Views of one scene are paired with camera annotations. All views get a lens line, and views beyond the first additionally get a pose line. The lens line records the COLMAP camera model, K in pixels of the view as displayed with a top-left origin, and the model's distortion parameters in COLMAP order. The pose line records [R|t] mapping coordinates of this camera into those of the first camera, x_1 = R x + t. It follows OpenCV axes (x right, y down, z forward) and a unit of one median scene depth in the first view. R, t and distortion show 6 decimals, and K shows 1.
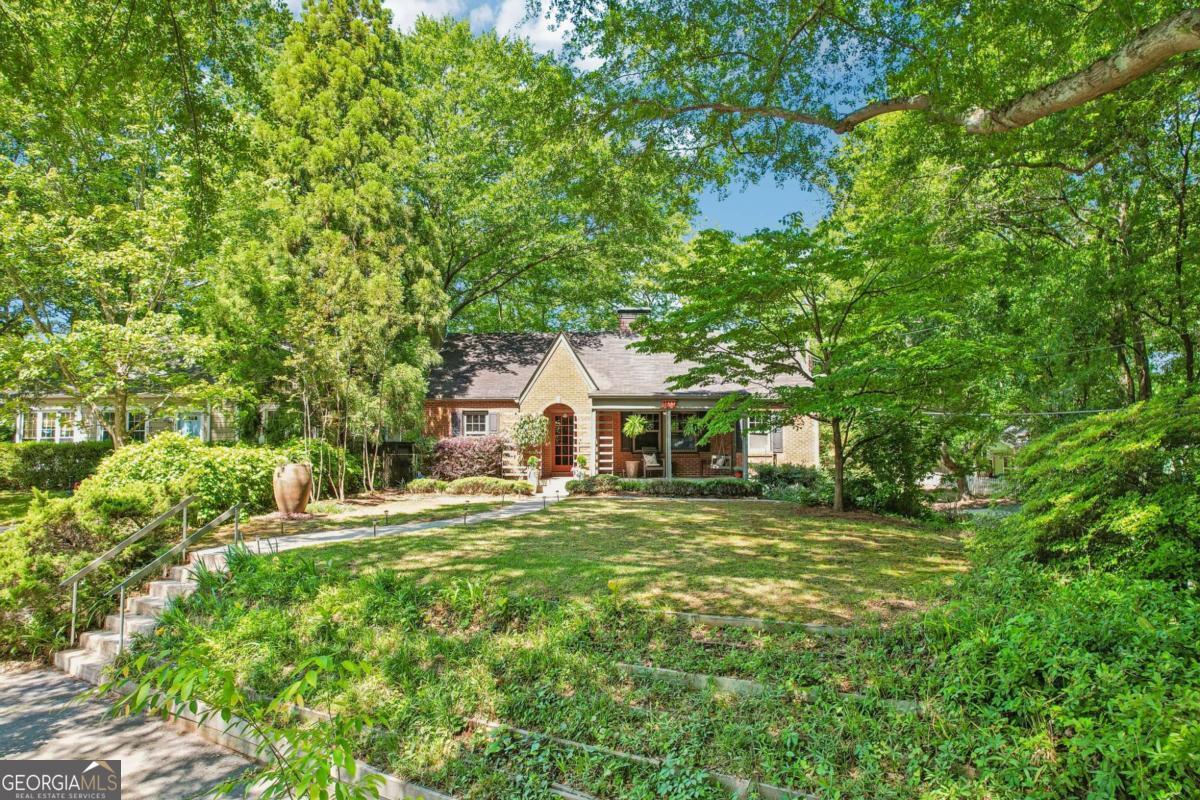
lens RADIAL K [[822.2, 0, 601.0], [0, 822.2, 414.8], [0, 0, 1]] dist [-0.091284, 0.084211]
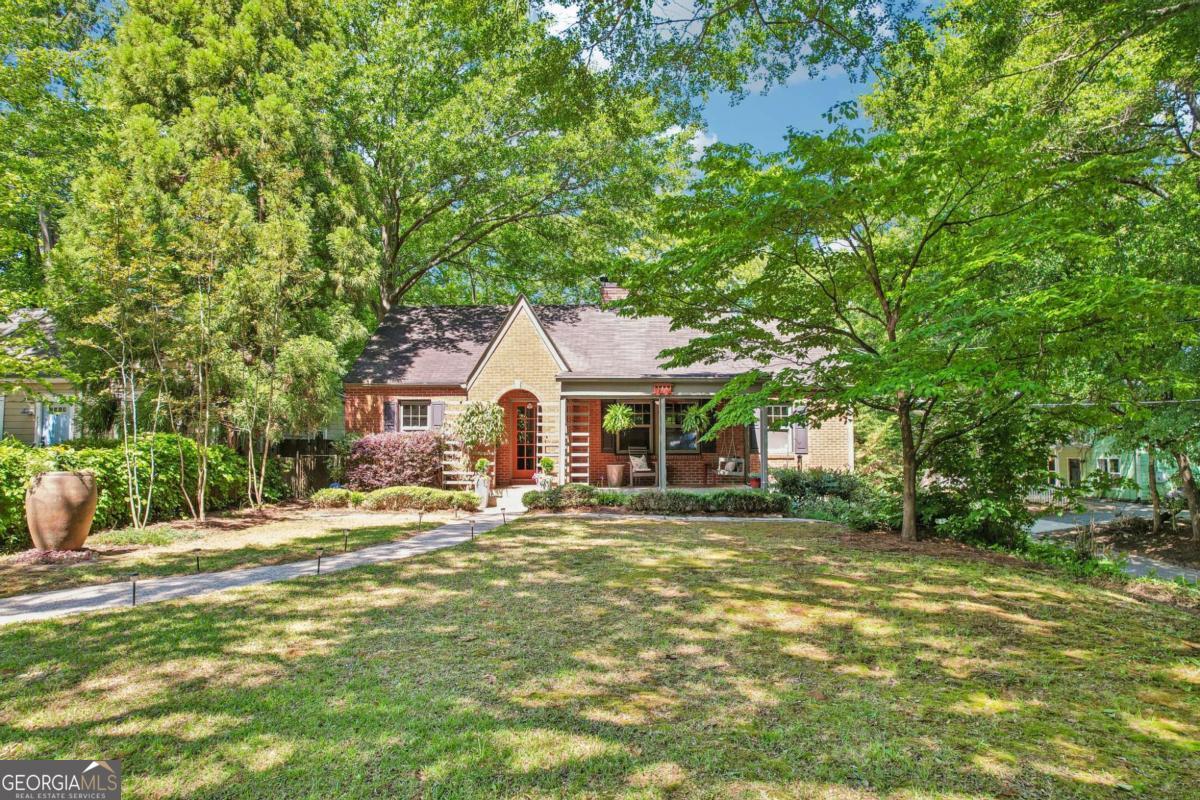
lens RADIAL K [[822.2, 0, 601.0], [0, 822.2, 414.8], [0, 0, 1]] dist [-0.091284, 0.084211]
pose [[0.999992, 0.001373, 0.003726, 0.023161], [-0.001372, 0.999999, -0.000261, 0.010315], [-0.003727, 0.000256, 0.999993, 0.245655]]
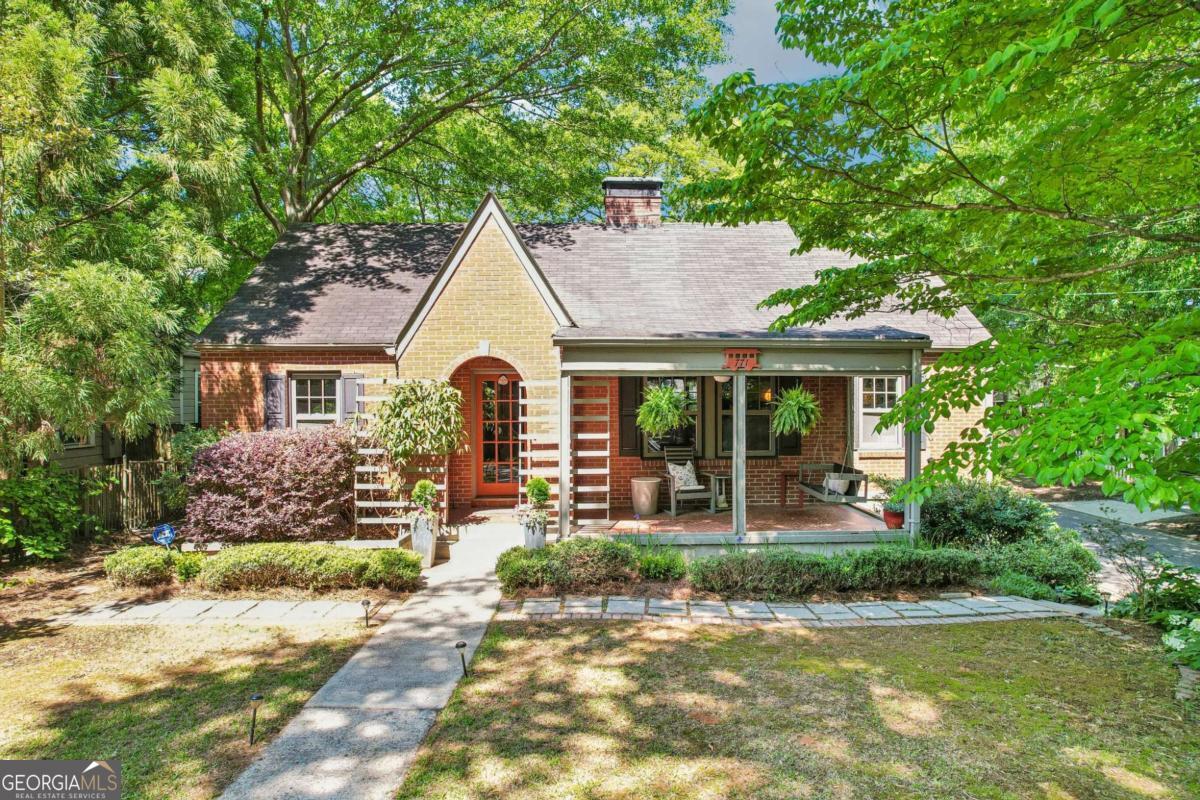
lens RADIAL K [[822.2, 0, 601.0], [0, 822.2, 414.8], [0, 0, 1]] dist [-0.091284, 0.084211]
pose [[0.998578, -0.001789, 0.053288, -0.013018], [-0.002133, 0.997297, 0.073439, -0.015700], [-0.053276, -0.073448, 0.995875, 0.570645]]
